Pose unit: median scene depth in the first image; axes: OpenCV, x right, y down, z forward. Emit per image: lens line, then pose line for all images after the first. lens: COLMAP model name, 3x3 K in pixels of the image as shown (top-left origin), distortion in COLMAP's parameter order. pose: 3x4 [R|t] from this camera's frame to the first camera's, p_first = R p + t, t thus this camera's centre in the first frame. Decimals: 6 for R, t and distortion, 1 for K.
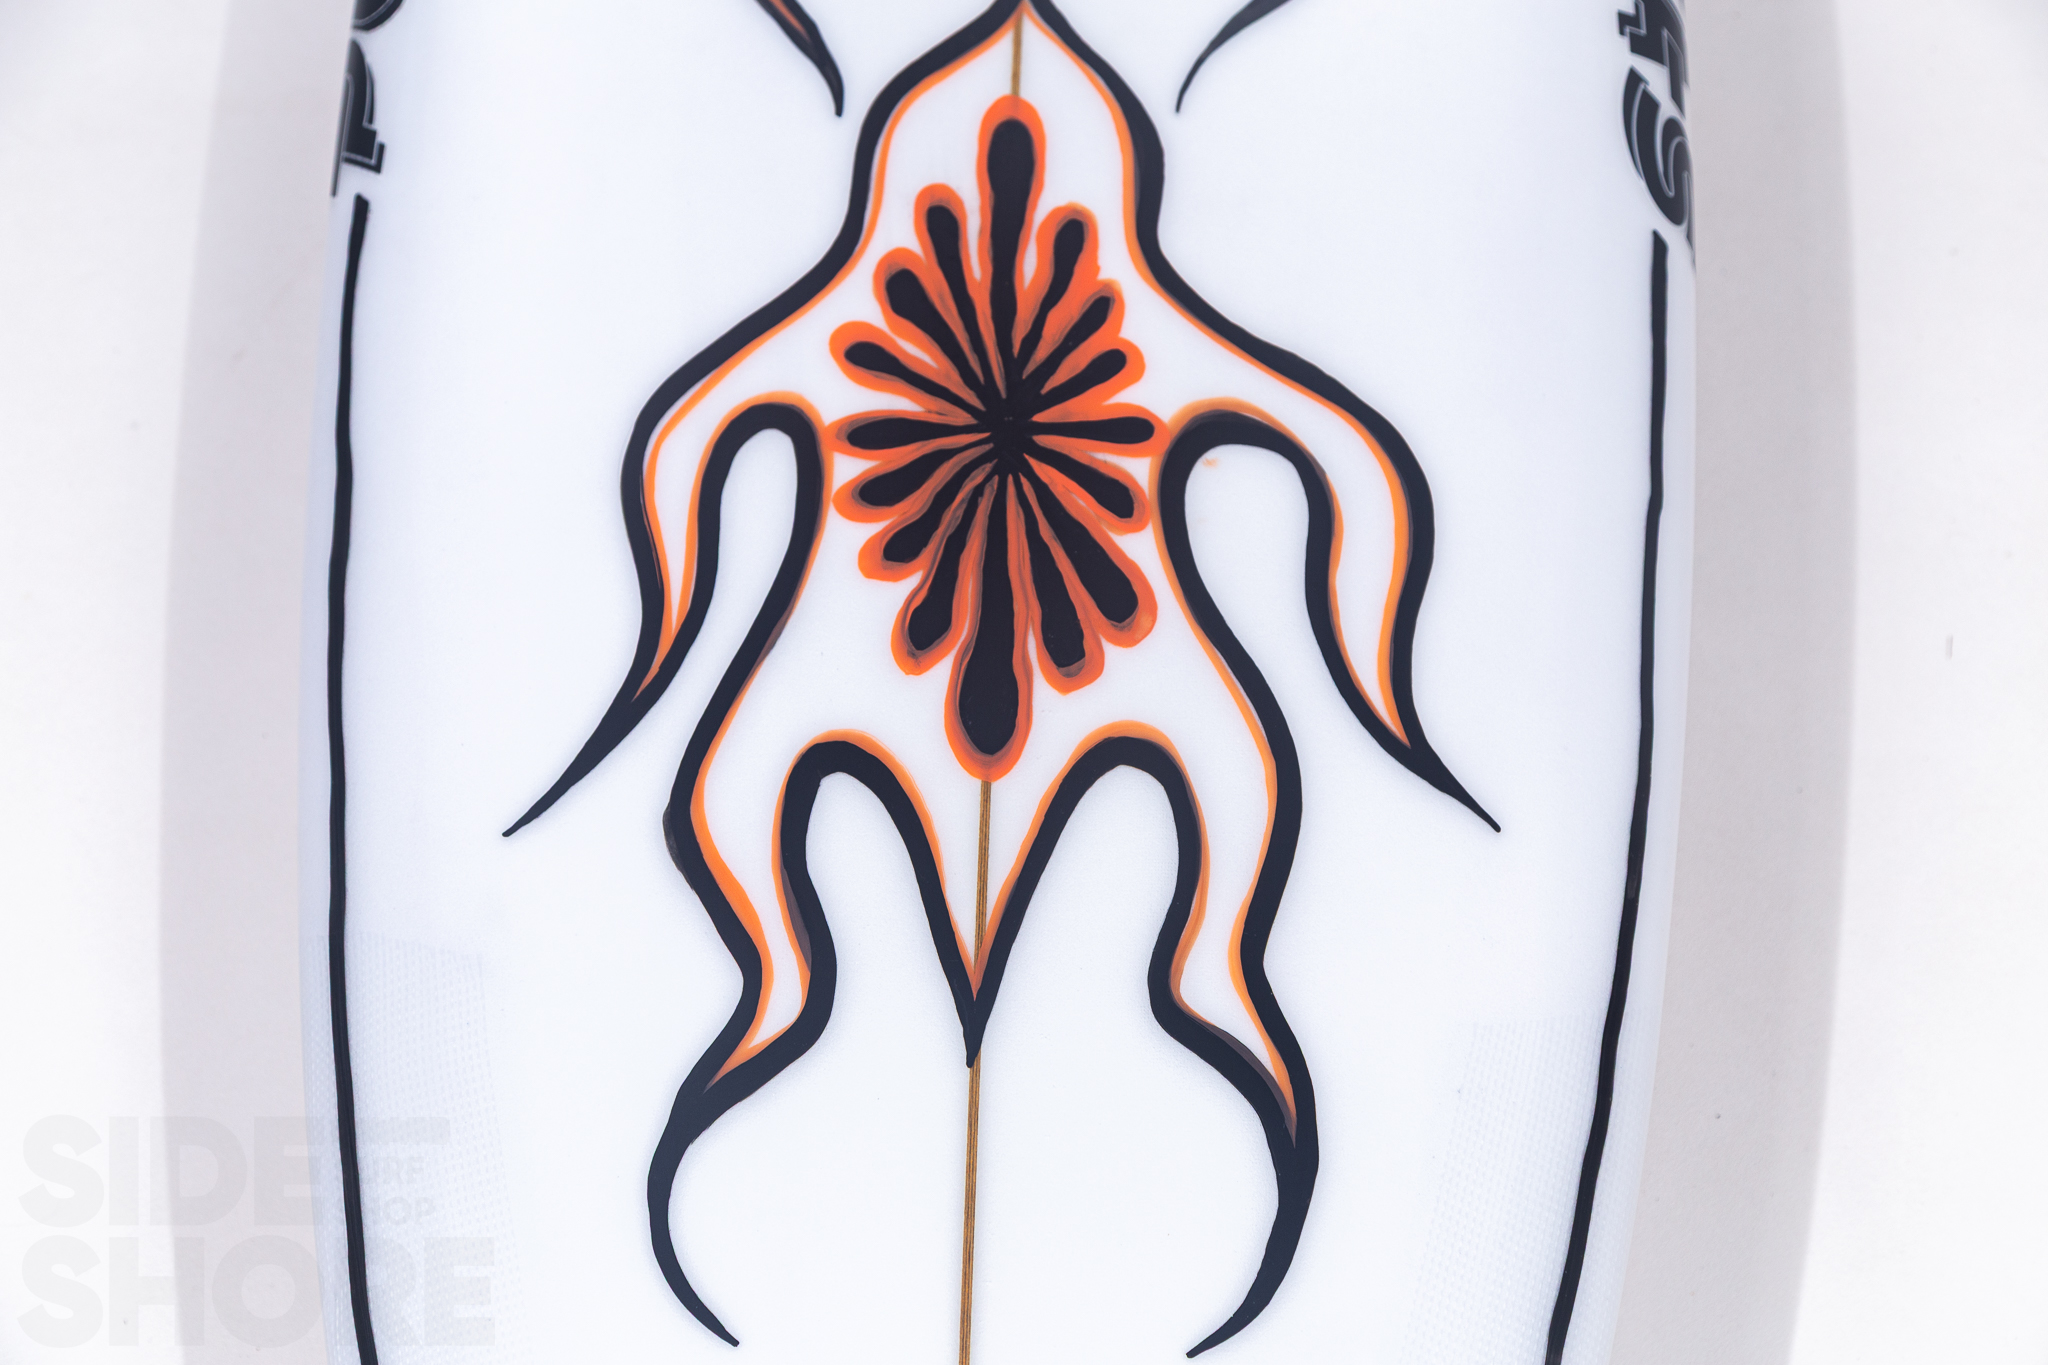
lens RADIAL K [[3524.0, 0, 1028.5], [0, 3524.0, 686.0], [0, 0, 1]] dist [-0.121903, 0.000000]
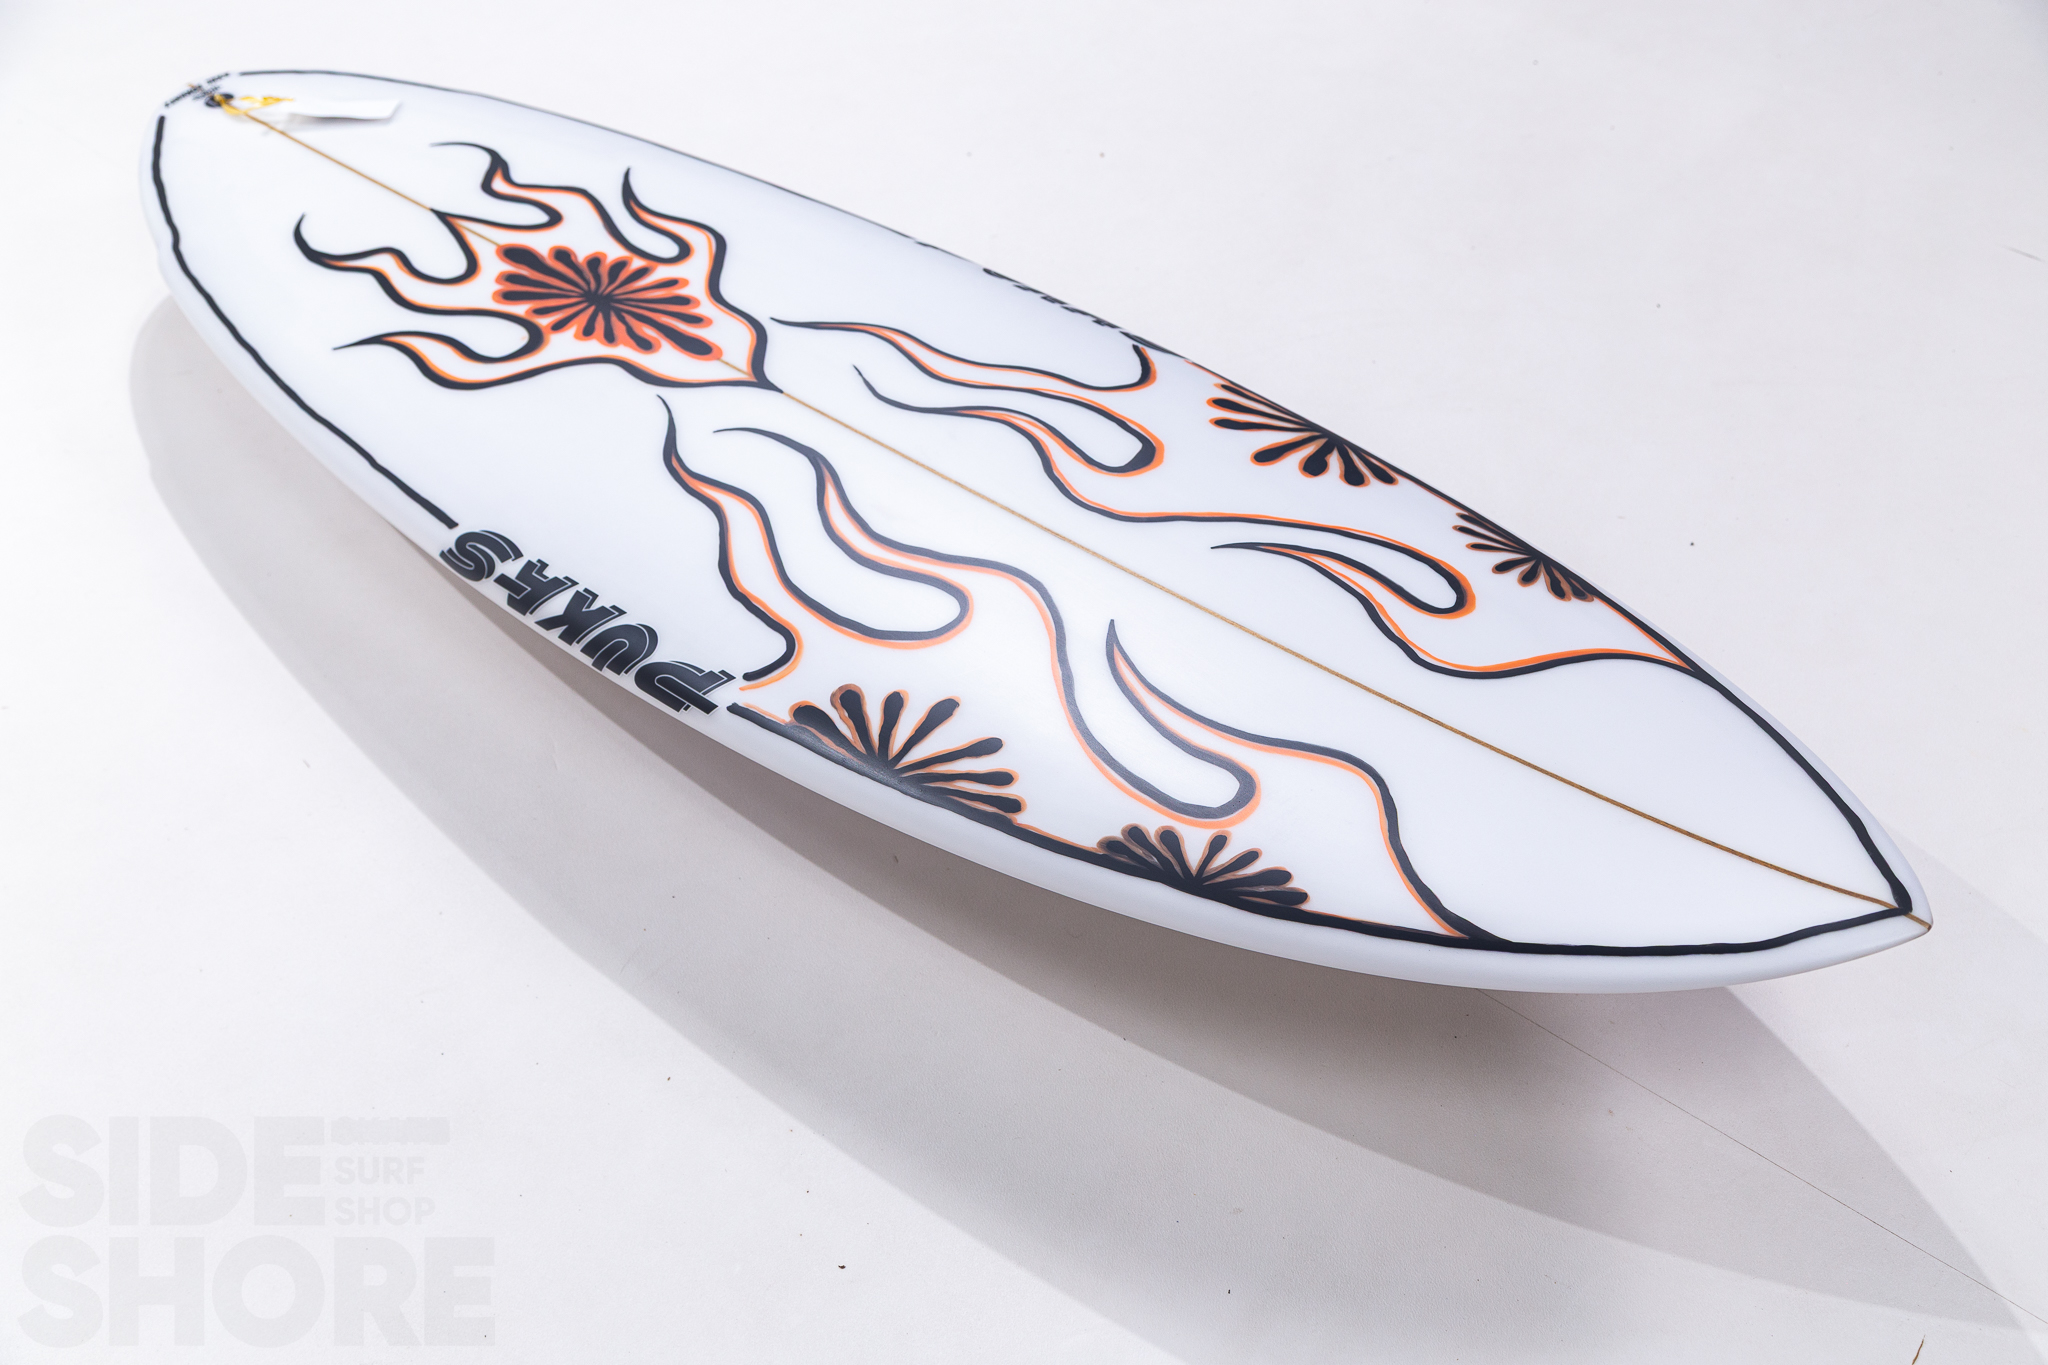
lens RADIAL K [[2524.6, 0, 1037.6], [0, 2524.6, 684.1], [0, 0, 1]] dist [-0.055978, 0.000000]
pose [[-0.659574, 0.536667, -0.526261, 0.806374], [-0.625169, -0.002995, 0.780484, -1.536949], [0.417284, 0.843789, 0.337483, 0.766567]]
